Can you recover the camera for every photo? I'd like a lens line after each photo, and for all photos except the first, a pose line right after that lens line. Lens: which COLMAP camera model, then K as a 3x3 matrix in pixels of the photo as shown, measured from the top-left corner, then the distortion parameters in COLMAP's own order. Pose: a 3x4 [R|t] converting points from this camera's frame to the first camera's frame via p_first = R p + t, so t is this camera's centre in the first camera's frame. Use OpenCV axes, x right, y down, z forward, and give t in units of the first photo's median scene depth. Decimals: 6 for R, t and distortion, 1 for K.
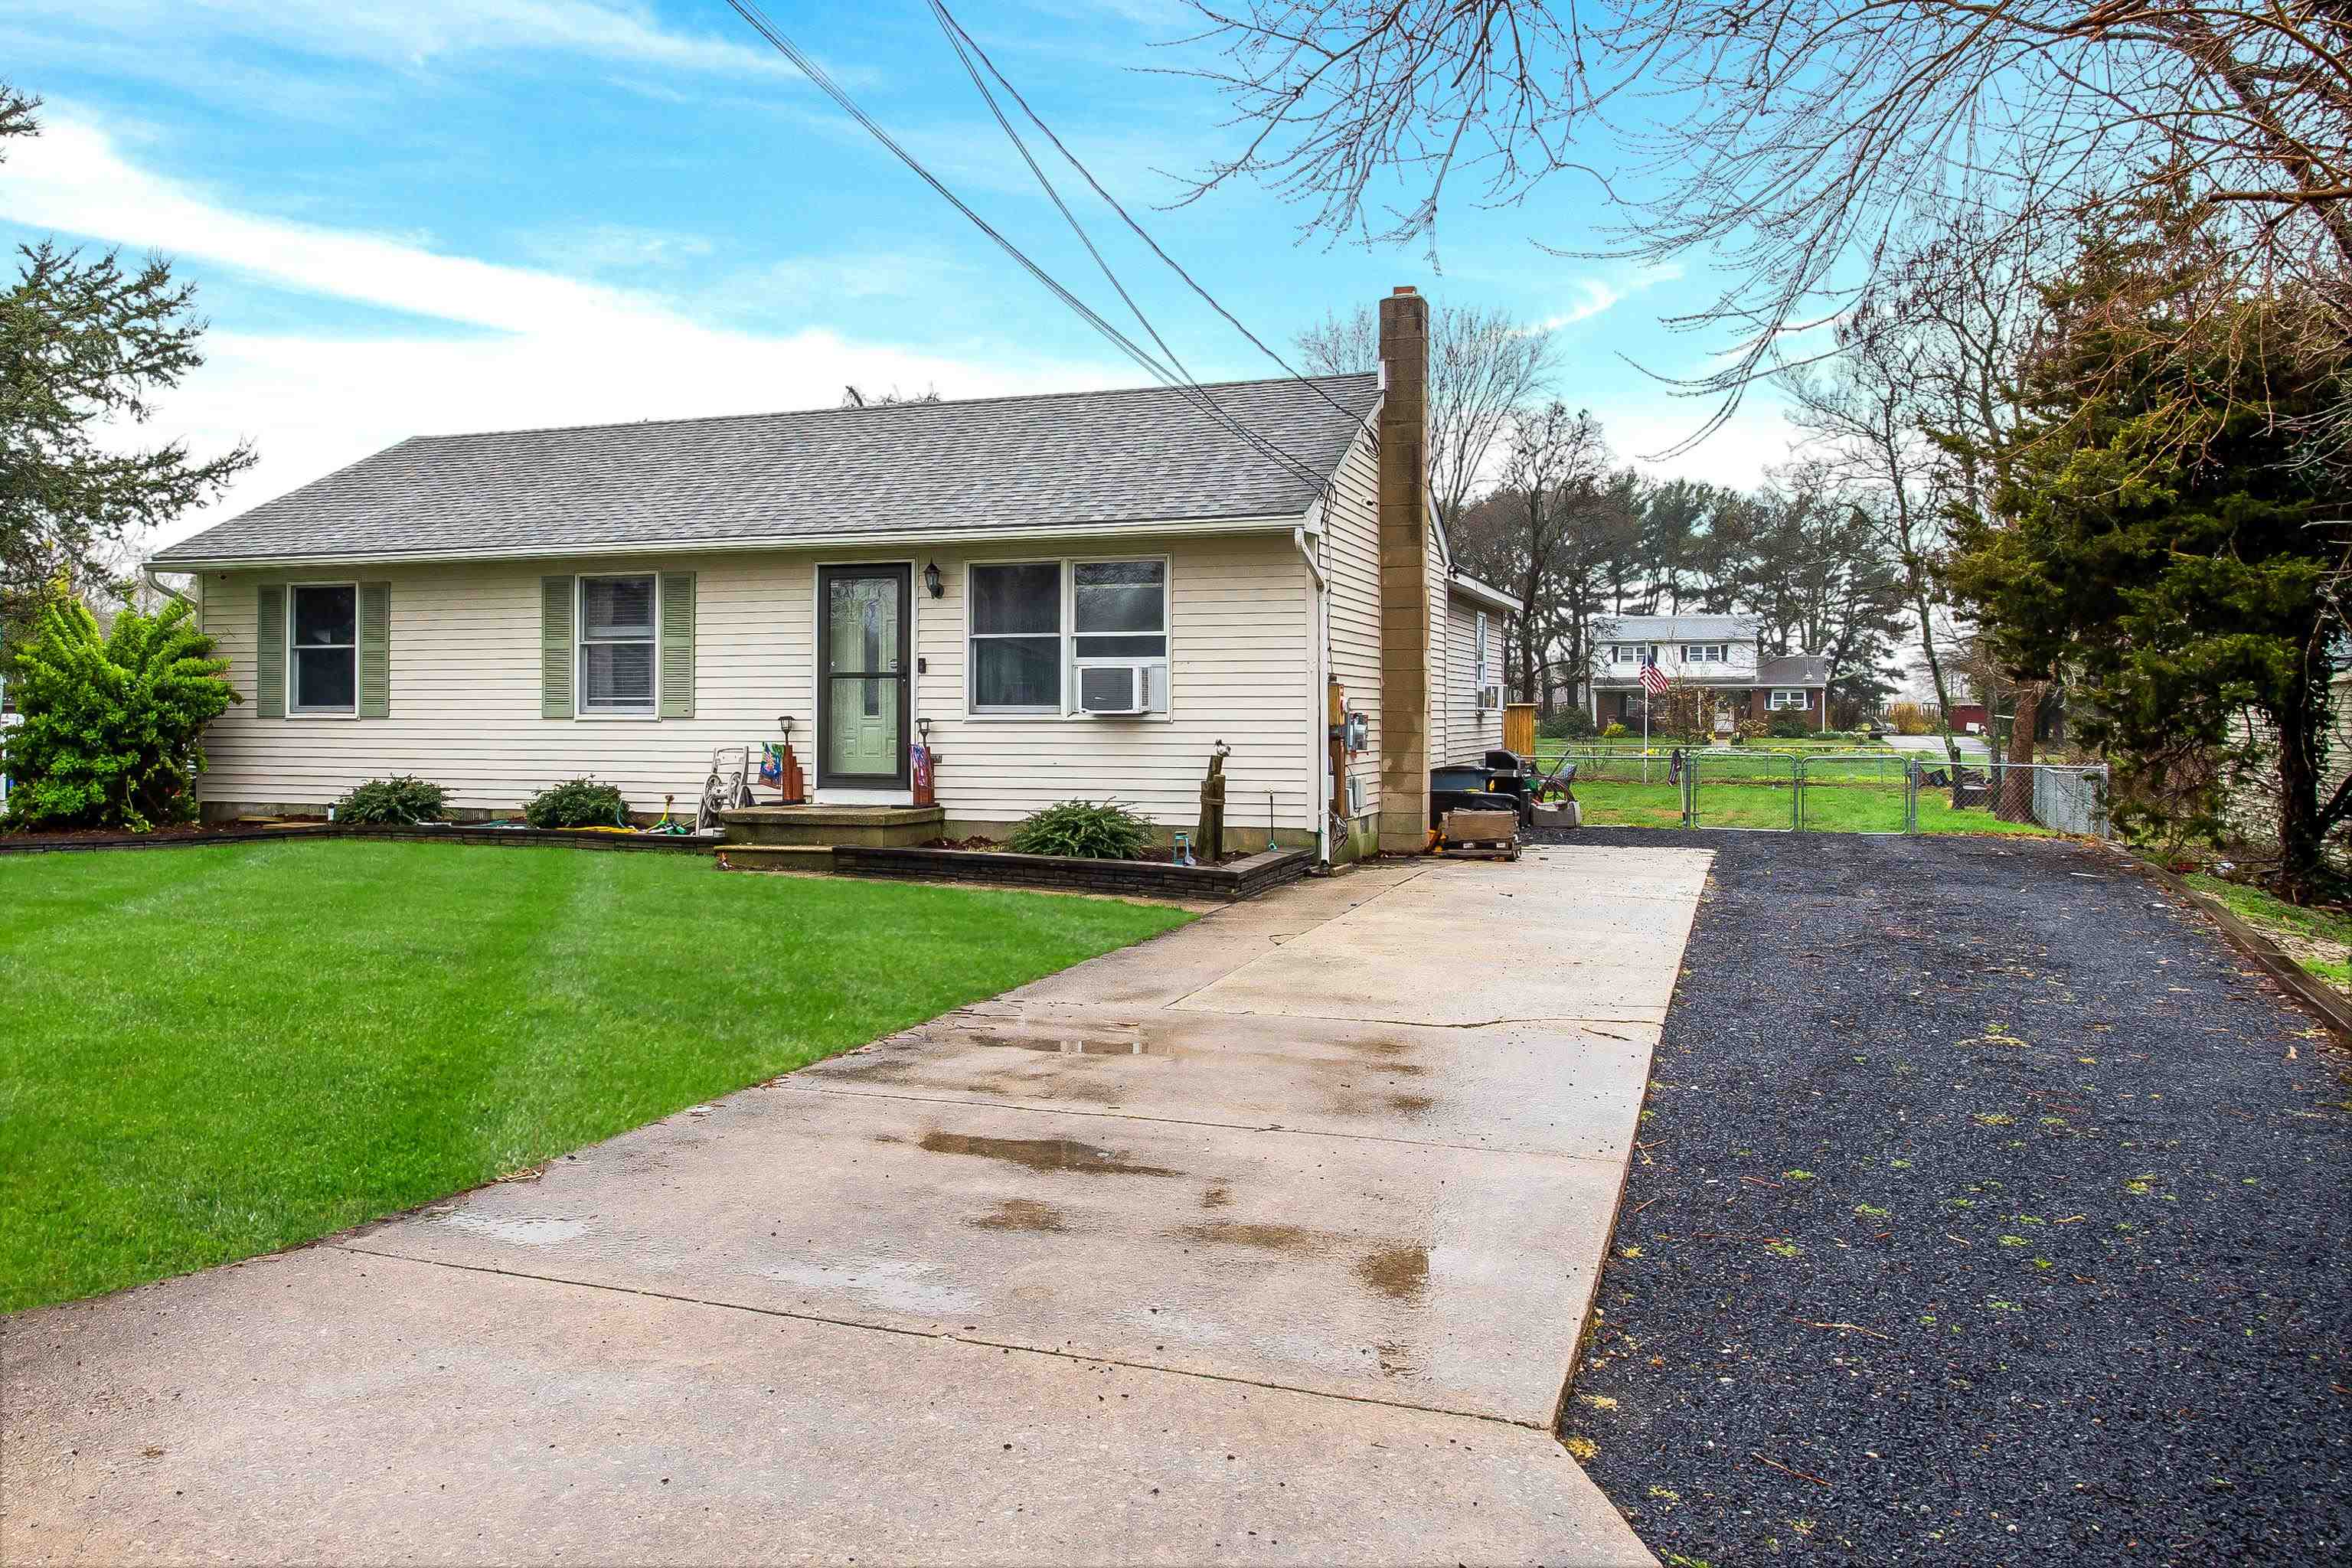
lens RADIAL K [[1694.8, 0, 1176.0], [0, 1694.8, 780.1], [0, 0, 1]] dist [0.001043, 0.000543]
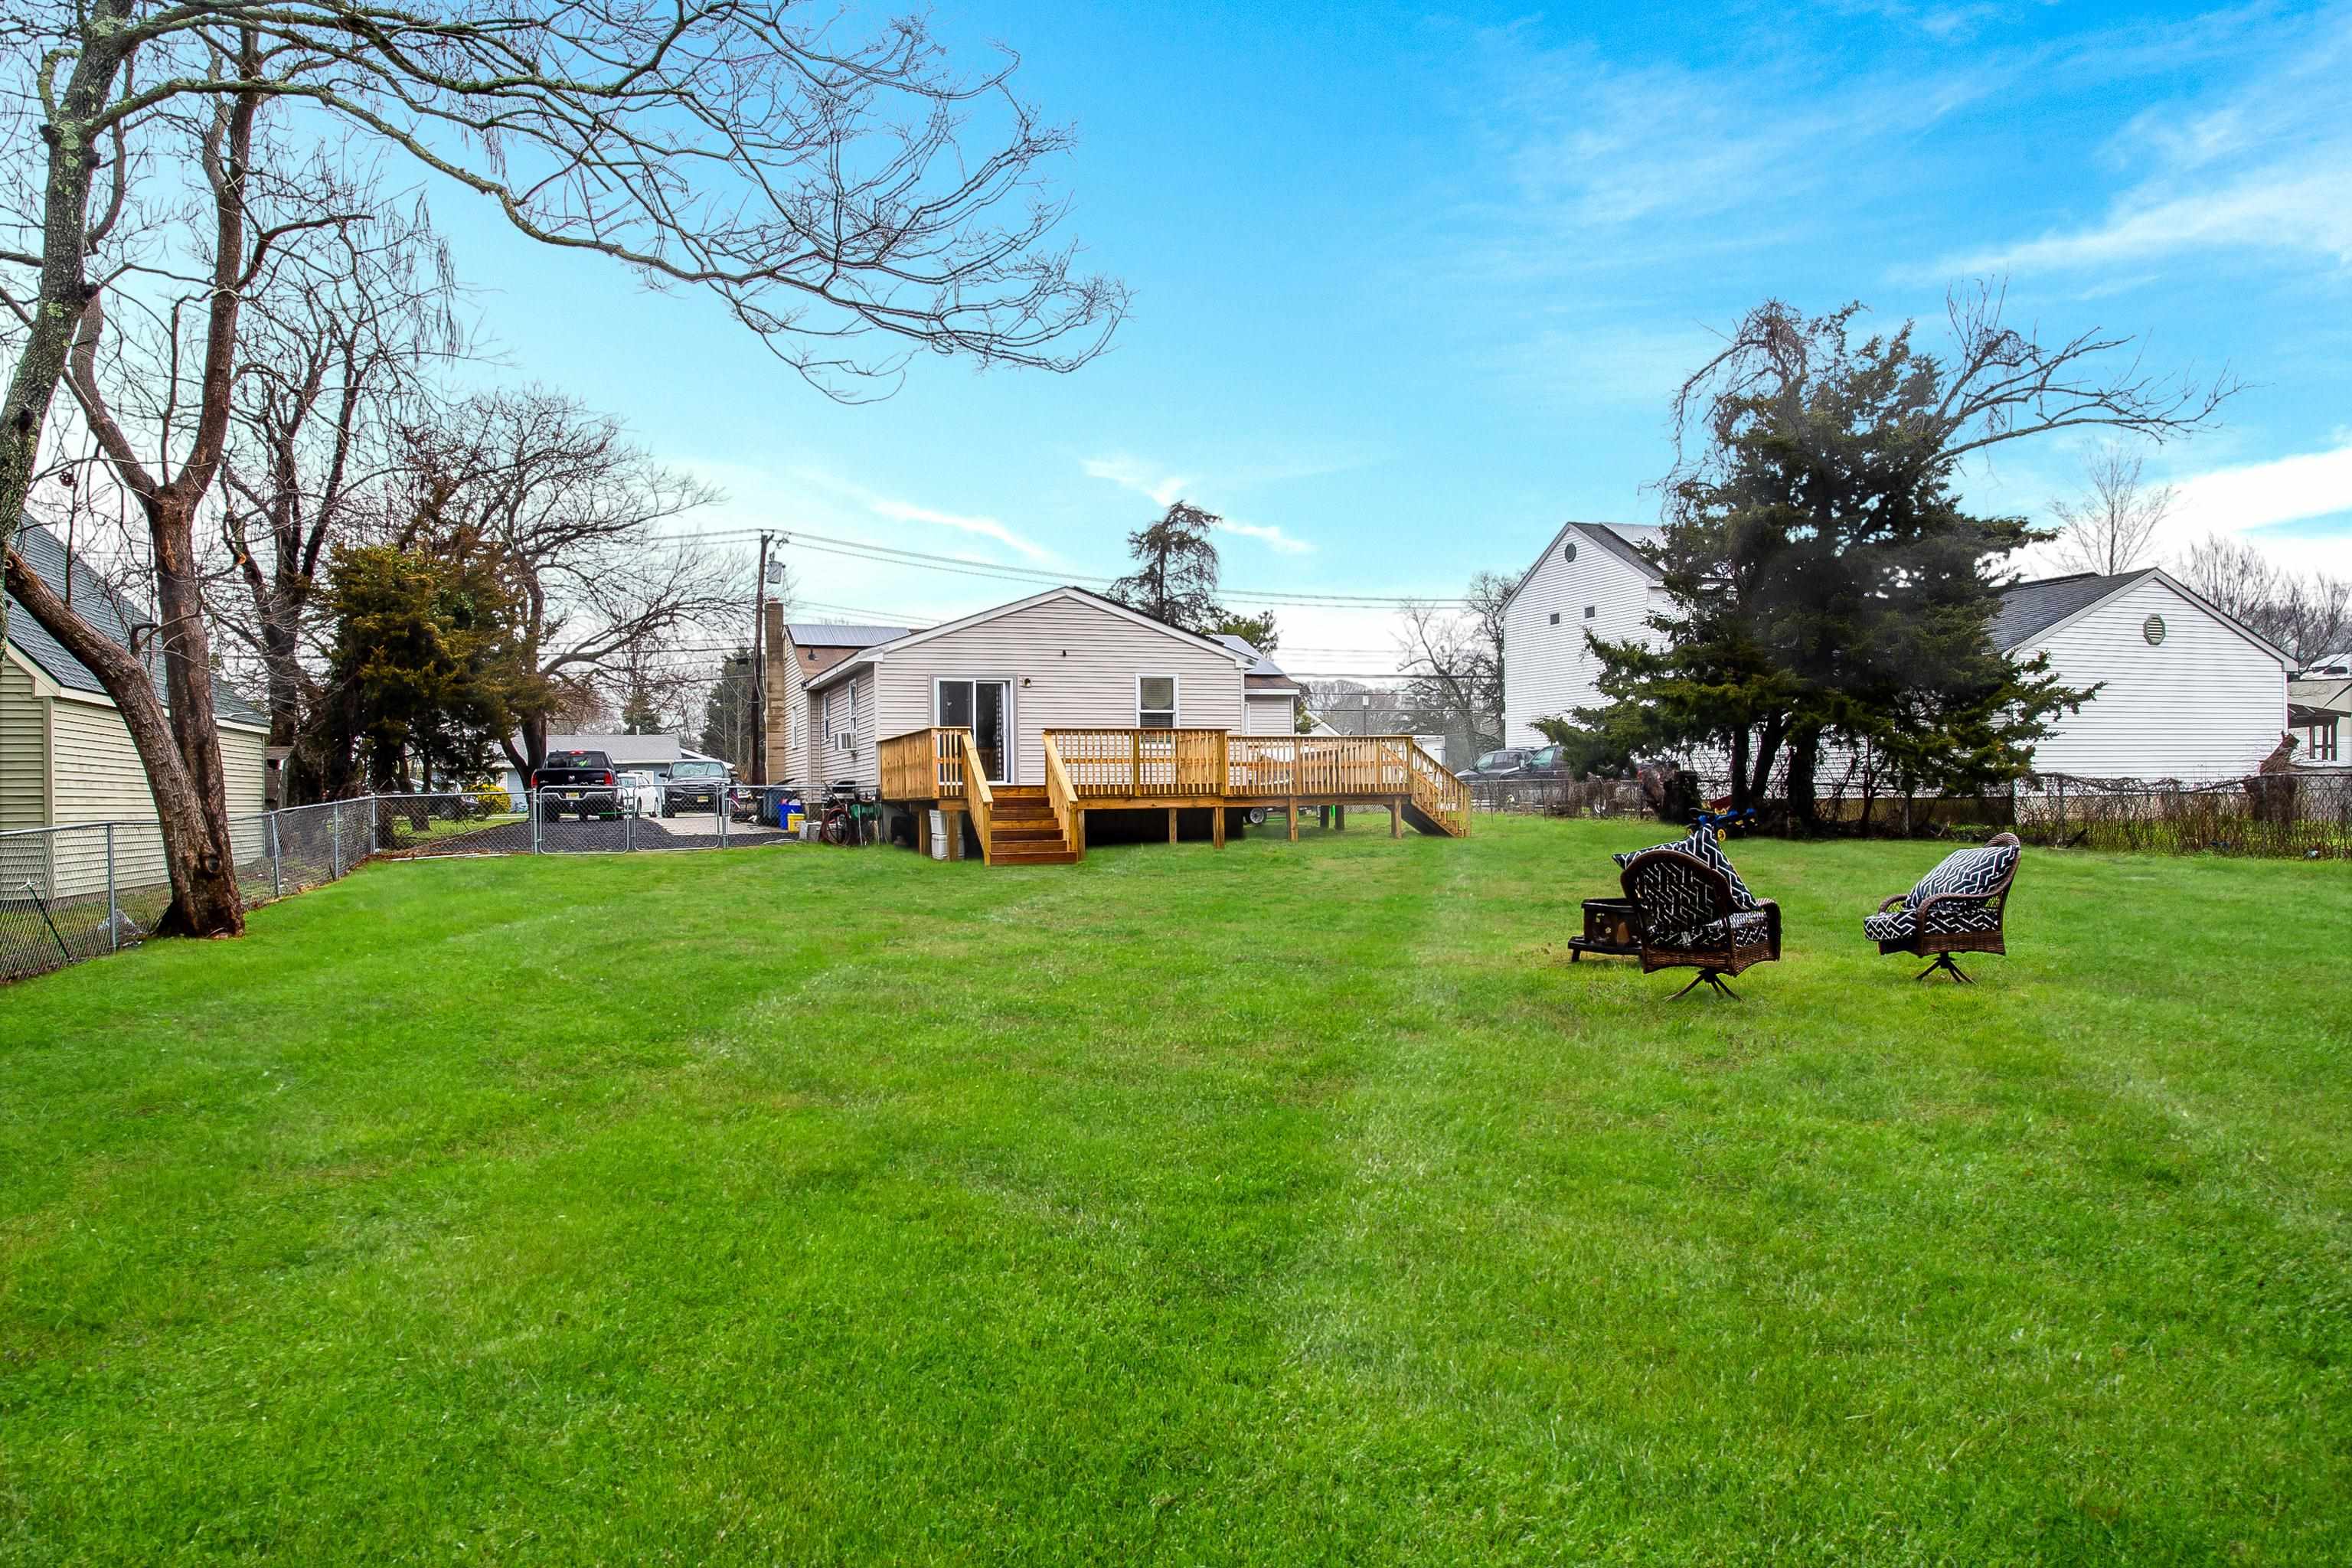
lens RADIAL K [[1558.2, 0, 1175.9], [0, 1558.2, 784.2], [0, 0, 1]] dist [0.000870, 0.000069]
pose [[0.869694, -0.002029, -0.493587, -0.046328], [0.000382, 0.999994, -0.003438, 0.000575], [0.493591, 0.002801, 0.869689, 0.172369]]
